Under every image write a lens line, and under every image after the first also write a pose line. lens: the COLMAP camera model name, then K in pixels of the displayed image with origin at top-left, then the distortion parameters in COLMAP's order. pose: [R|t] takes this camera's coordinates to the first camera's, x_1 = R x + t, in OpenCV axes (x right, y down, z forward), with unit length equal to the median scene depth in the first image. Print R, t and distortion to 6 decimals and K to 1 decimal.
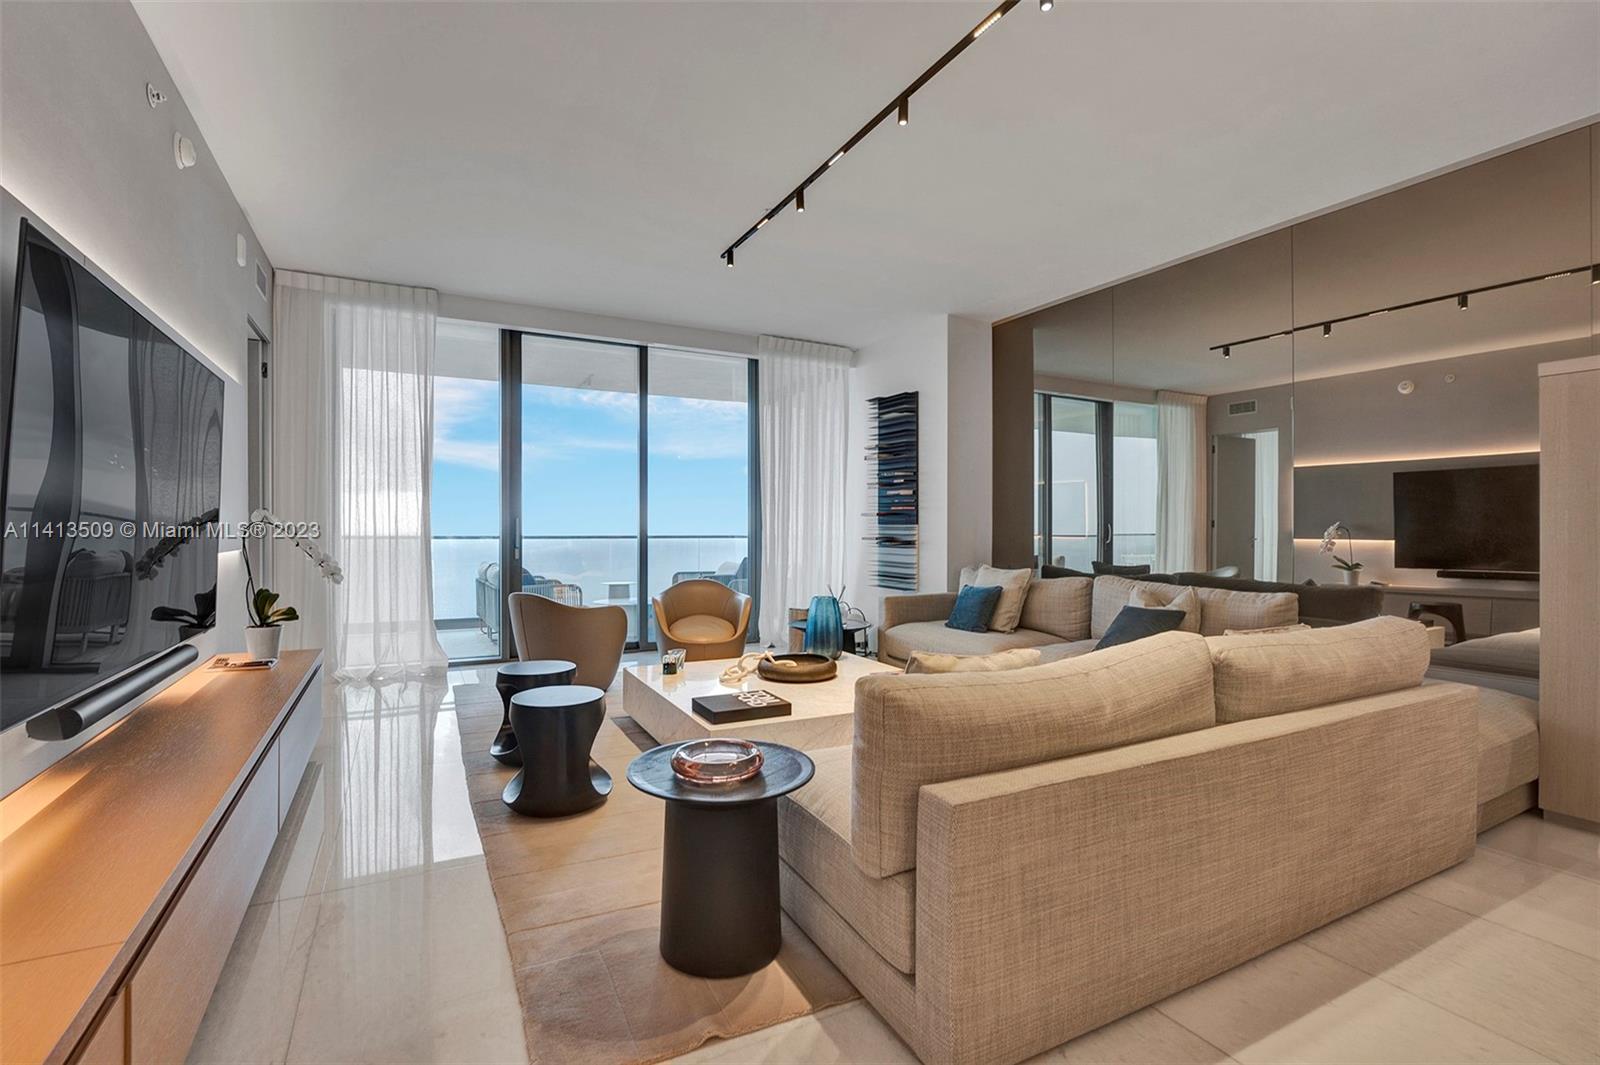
lens RADIAL K [[730.9, 0, 806.5], [0, 730.9, 539.6], [0, 0, 1]] dist [-0.014629, 0.000602]
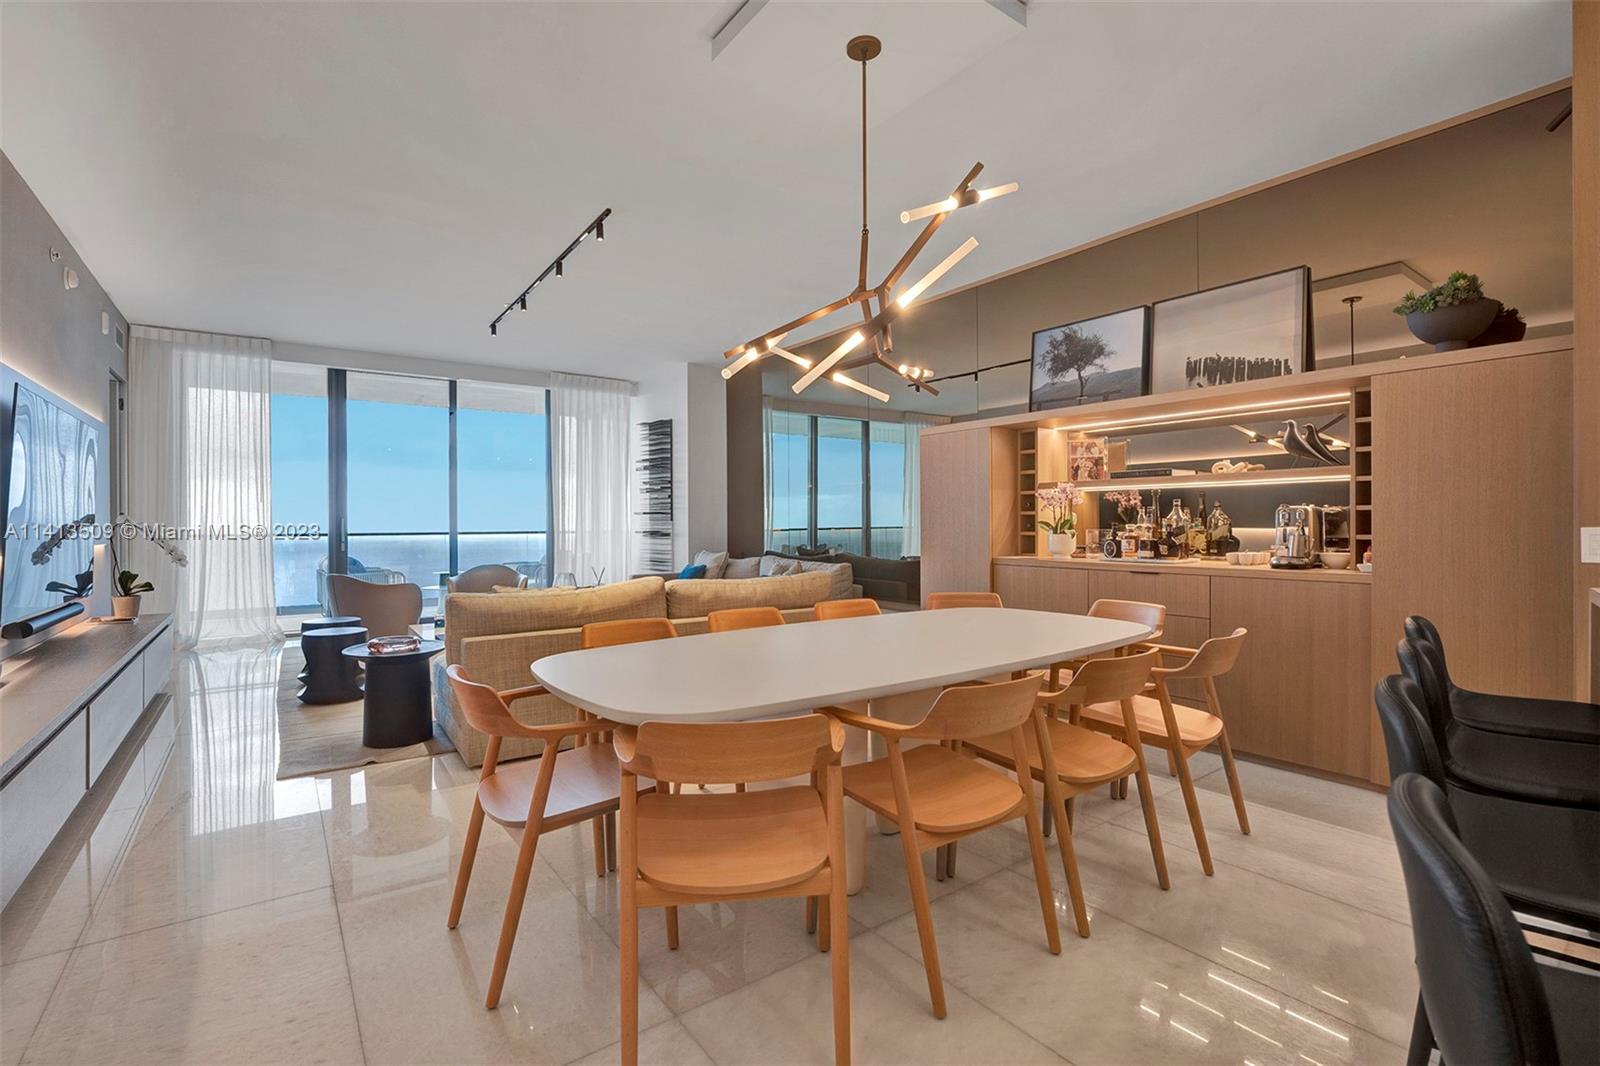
lens RADIAL K [[730.9, 0, 807.4], [0, 730.9, 527.1], [0, 0, 1]] dist [-0.014629, 0.000602]
pose [[0.990976, -0.009188, 0.133727, 0.249839], [0.010711, 0.999886, -0.010669, 0.007906], [-0.133614, 0.012005, 0.990961, -0.376296]]
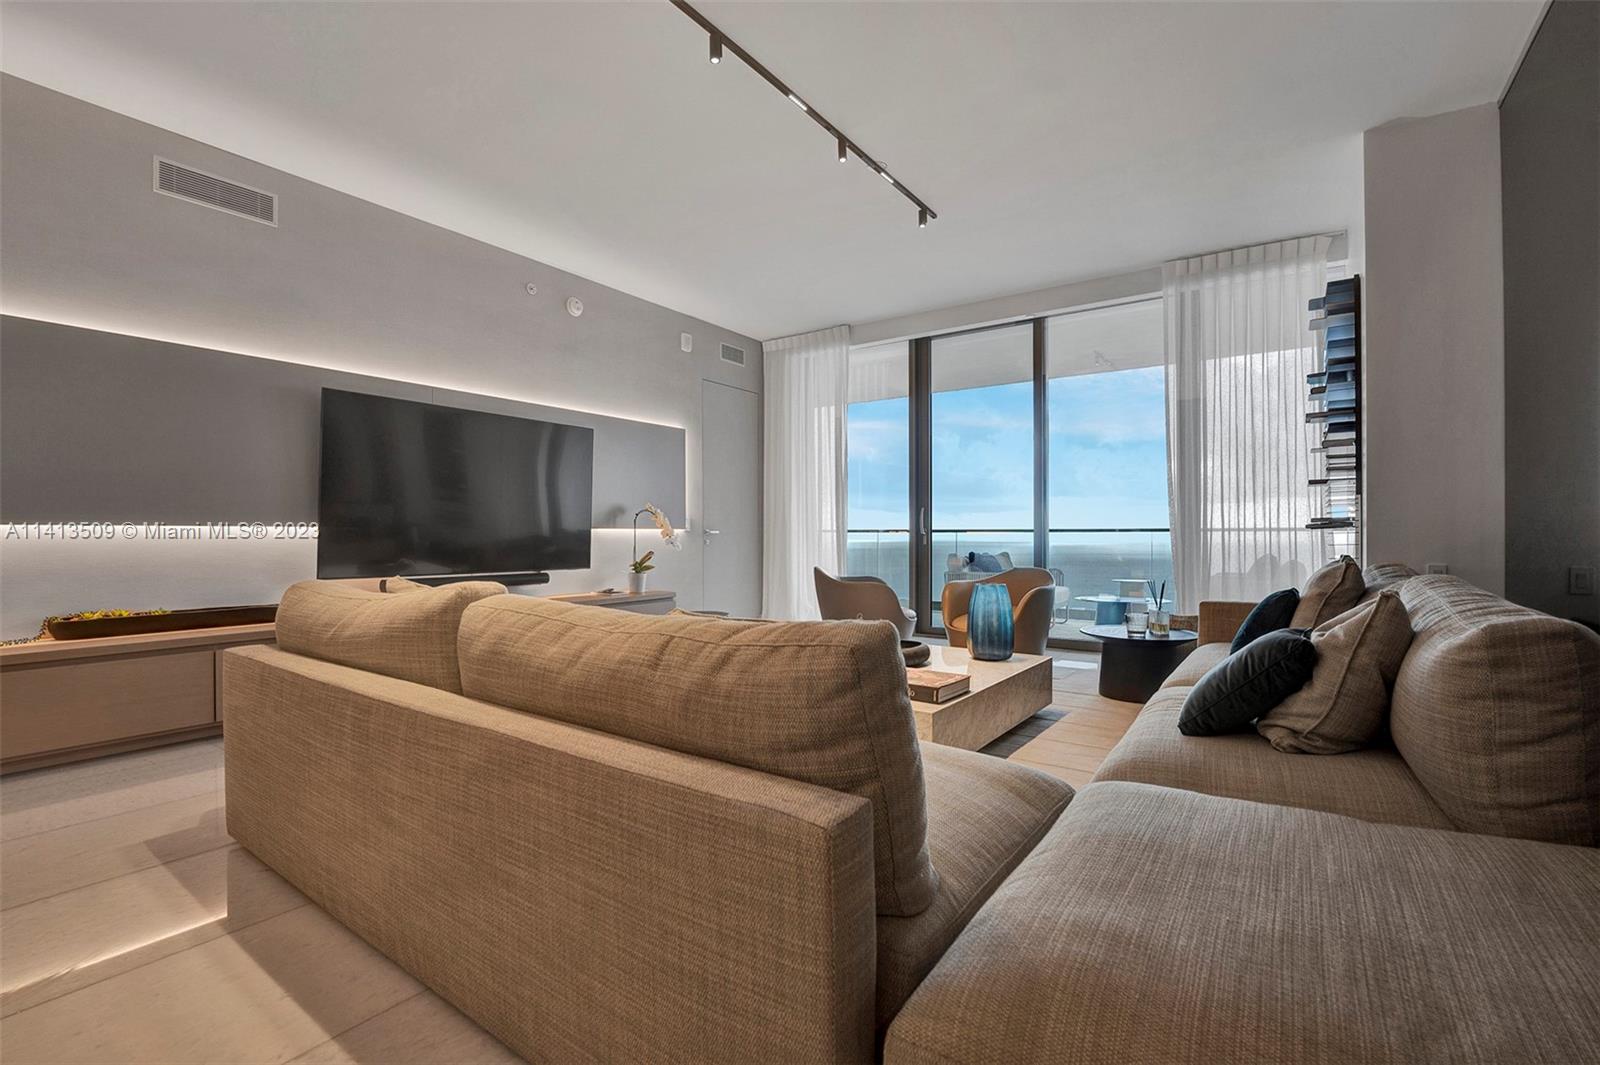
lens RADIAL K [[730.9, 0, 802.1], [0, 730.9, 528.6], [0, 0, 1]] dist [-0.014629, 0.000602]
pose [[0.460308, -0.006609, -0.887735, 0.531453], [0.001191, 0.999976, -0.006827, 0.001912], [0.887758, 0.002086, 0.460305, 0.384857]]
